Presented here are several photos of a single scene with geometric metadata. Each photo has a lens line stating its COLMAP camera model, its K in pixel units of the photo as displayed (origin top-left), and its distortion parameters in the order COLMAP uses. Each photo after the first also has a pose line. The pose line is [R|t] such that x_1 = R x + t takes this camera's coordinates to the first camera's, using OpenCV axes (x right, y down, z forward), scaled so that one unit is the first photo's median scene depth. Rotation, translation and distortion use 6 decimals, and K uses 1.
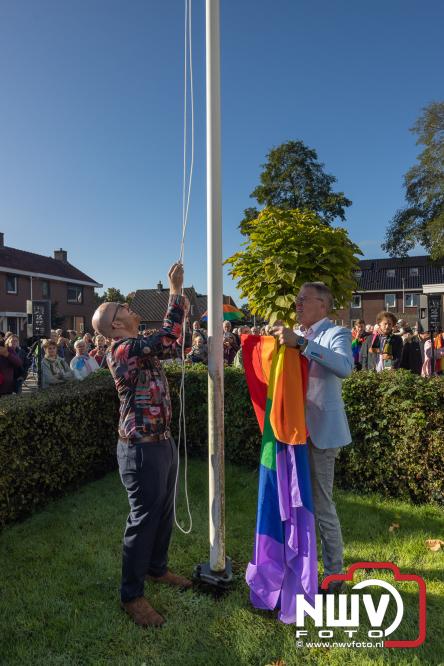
lens RADIAL K [[411.3, 0, 221.8], [0, 411.3, 336.3], [0, 0, 1]] dist [0.004234, 0.003658]
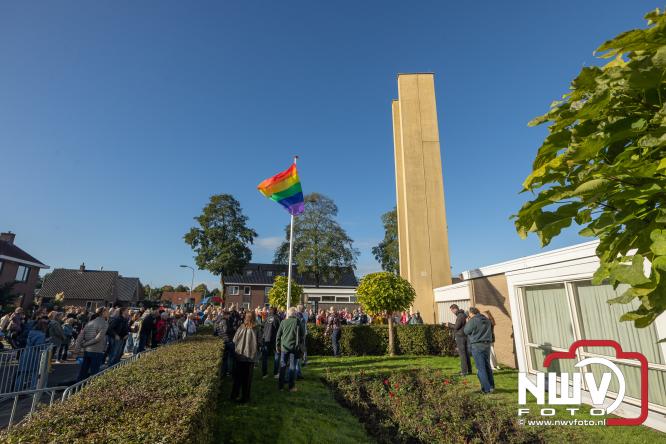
lens RADIAL K [[310.6, 0, 333.0], [0, 310.6, 222.0], [0, 0, 1]] dist [-0.008639, 0.000619]
pose [[0.811105, 0.174874, 0.558147, -0.196329], [-0.007551, 0.957310, -0.288963, 0.002795], [-0.584852, 0.230165, 0.777800, -0.261567]]
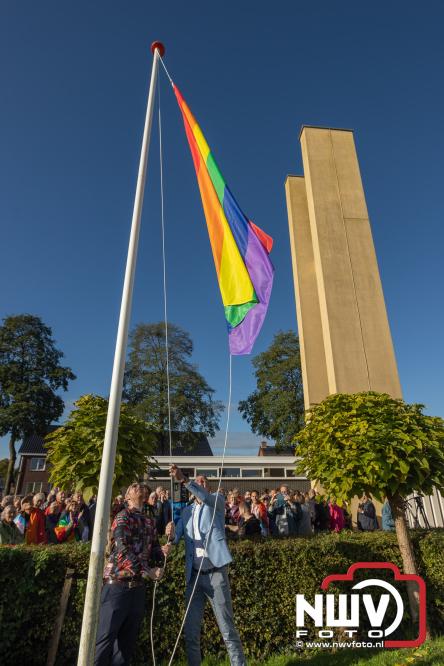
lens RADIAL K [[355.8, 0, 223.5], [0, 355.8, 347.4], [0, 0, 1]] dist [0.000870, 0.000742]
pose [[0.727003, 0.260658, 0.635235, -0.054206], [0.008156, 0.921800, -0.387579, -0.004720], [-0.686586, 0.286953, 0.668026, -0.001385]]
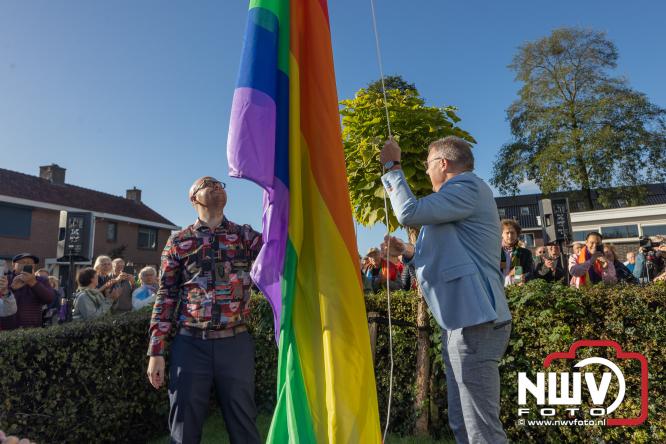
lens RADIAL K [[454.7, 0, 361.1], [0, 454.7, 198.3], [0, 0, 1]] dist [0.005369, 0.008491]
pose [[0.995985, -0.009339, 0.089033, 0.003882], [0.026539, 0.980639, -0.194019, 0.015583], [-0.085497, 0.195603, 0.976949, 0.021388]]
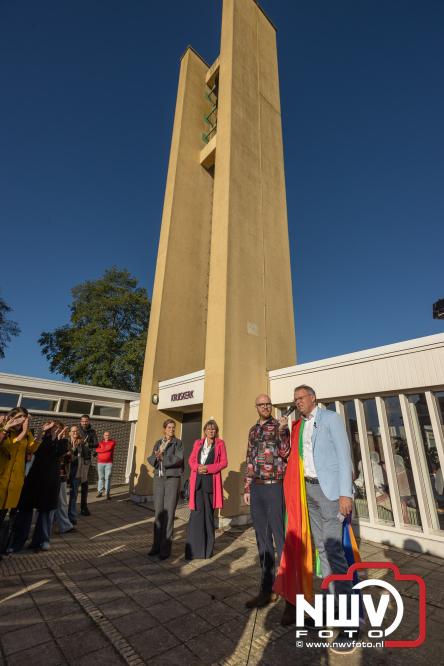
lens RADIAL K [[310.6, 0, 222.0], [0, 310.6, 333.0], [0, 0, 1]] dist [-0.008639, 0.000619]
pose [[0.210670, 0.365033, 0.906846, 0.160557], [-0.014143, 0.928706, -0.370547, 0.012991], [-0.977455, 0.065238, 0.200813, 0.192701]]
